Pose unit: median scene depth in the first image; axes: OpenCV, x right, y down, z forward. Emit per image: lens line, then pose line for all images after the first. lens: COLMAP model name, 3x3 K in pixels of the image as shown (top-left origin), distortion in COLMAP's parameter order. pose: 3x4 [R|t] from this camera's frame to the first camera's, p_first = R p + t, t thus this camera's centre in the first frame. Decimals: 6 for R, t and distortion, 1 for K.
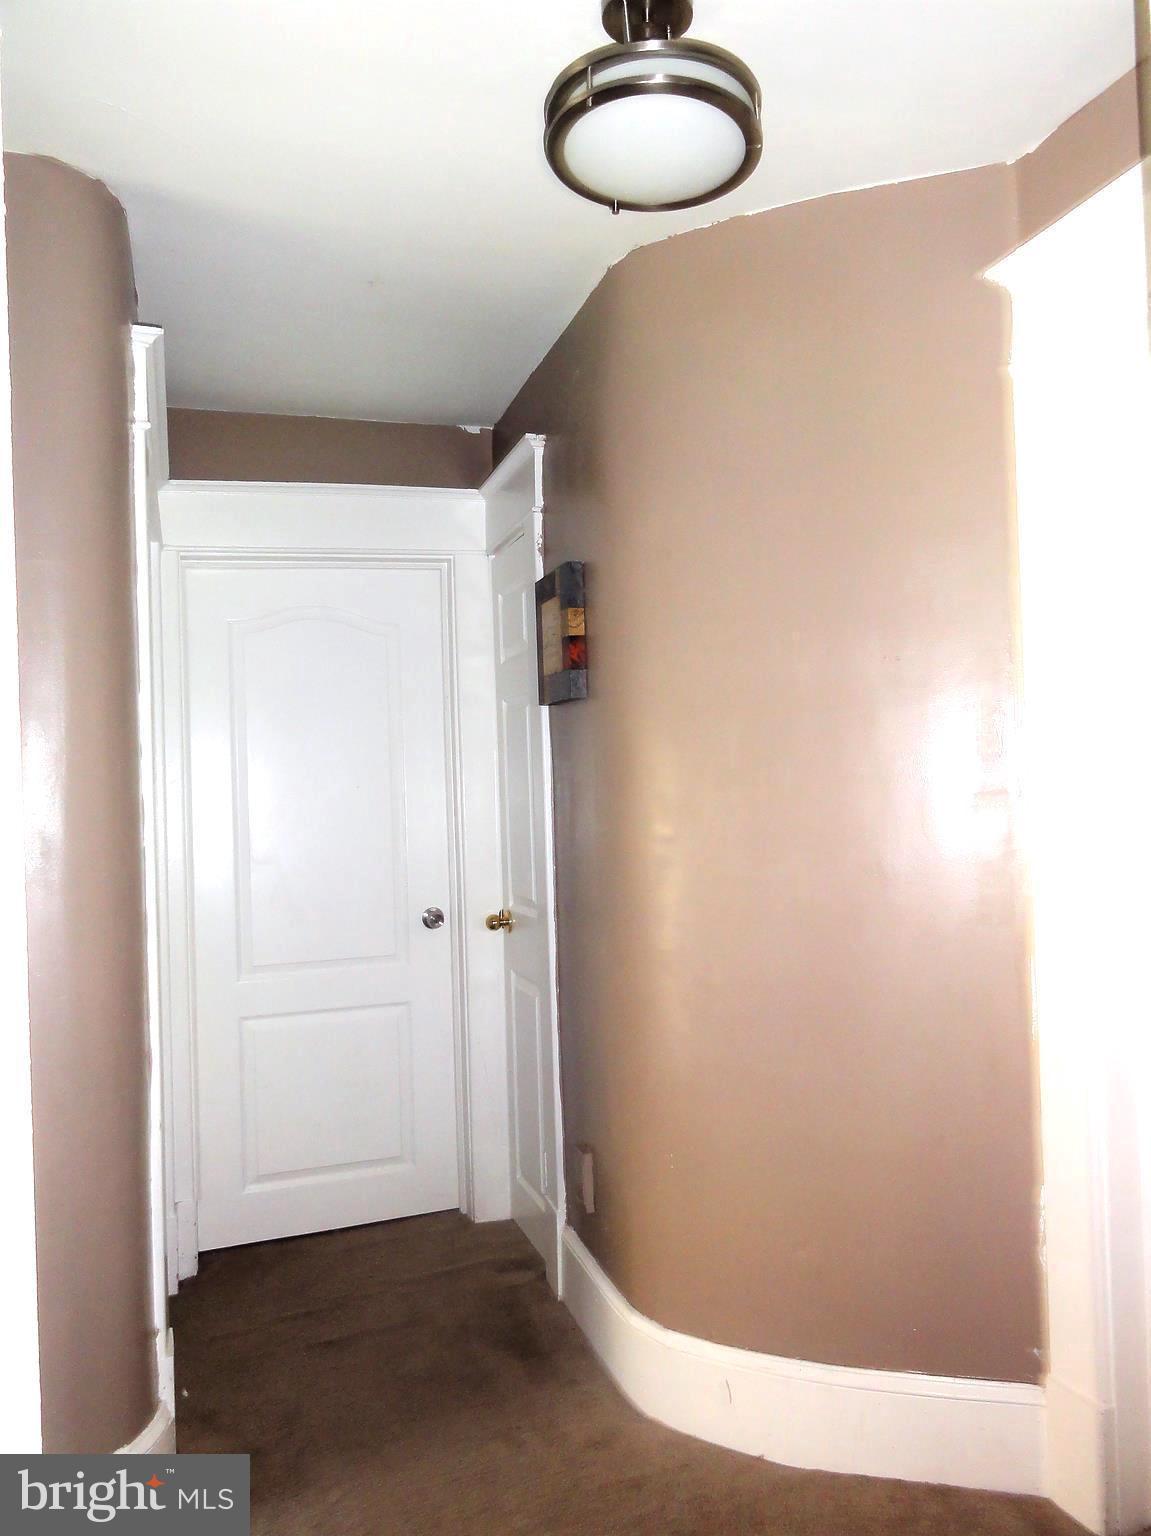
lens RADIAL K [[1082.0, 0, 572.5], [0, 1082.0, 771.0], [0, 0, 1]] dist [0.000329, 0.004270]
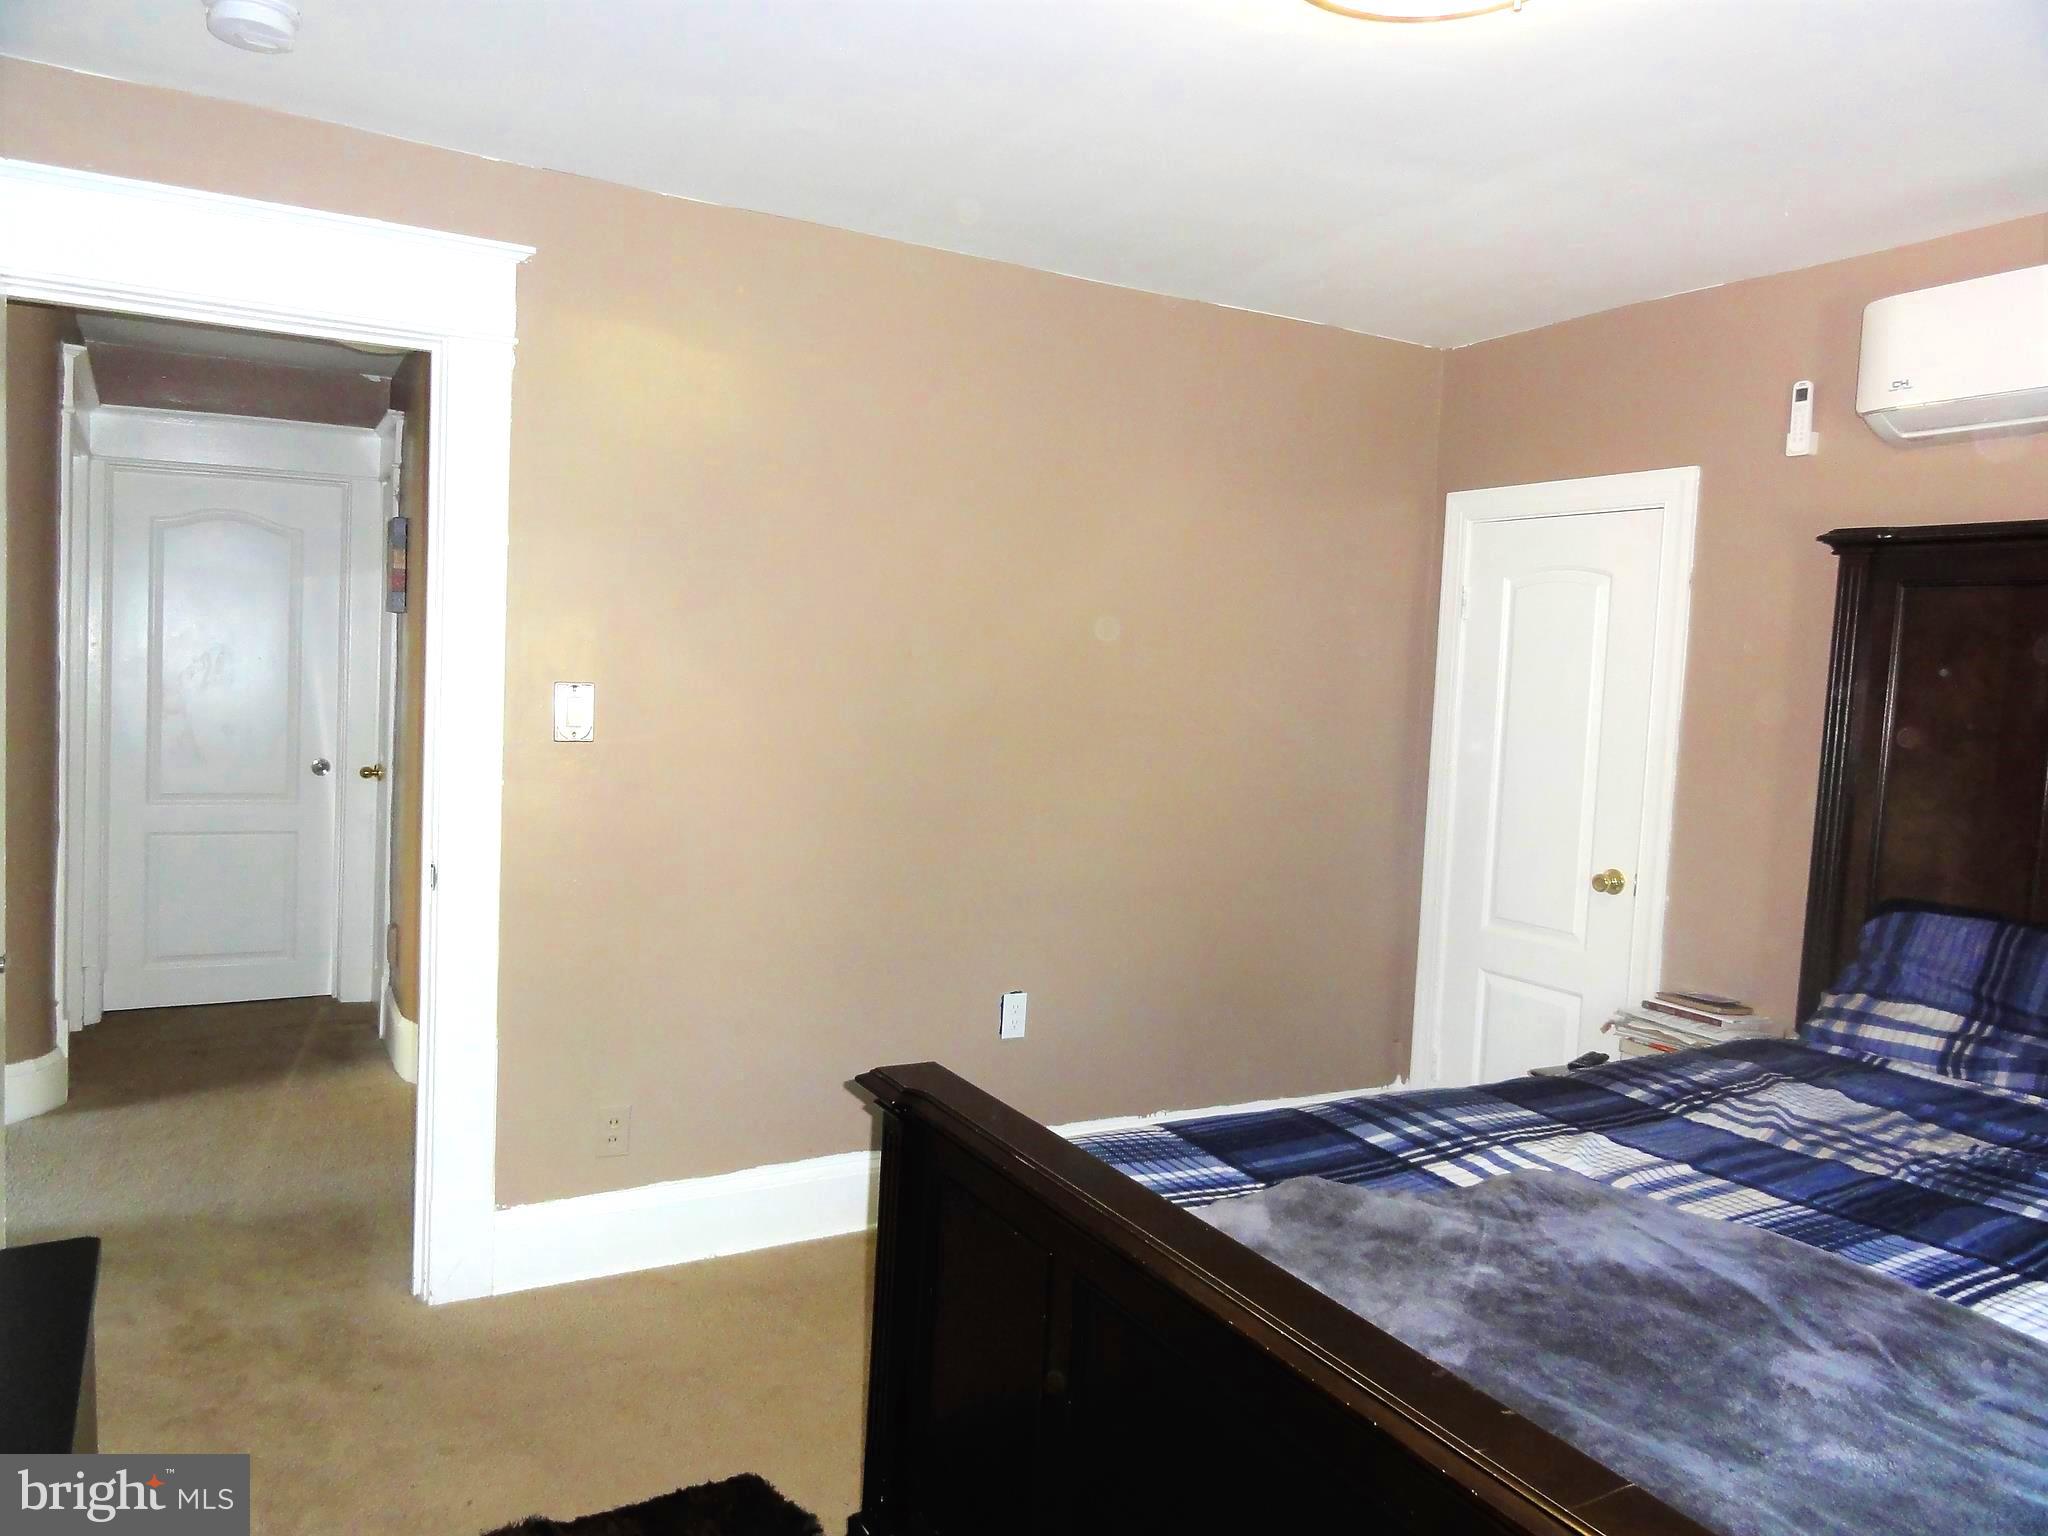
lens RADIAL K [[1442.7, 0, 1029.0], [0, 1442.7, 760.6], [0, 0, 1]] dist [0.000329, 0.004270]
pose [[0.978704, 0.068052, 0.193667, 0.380469], [-0.083153, 0.994009, 0.070939, -0.063905], [-0.187679, -0.085532, 0.978499, -0.862302]]
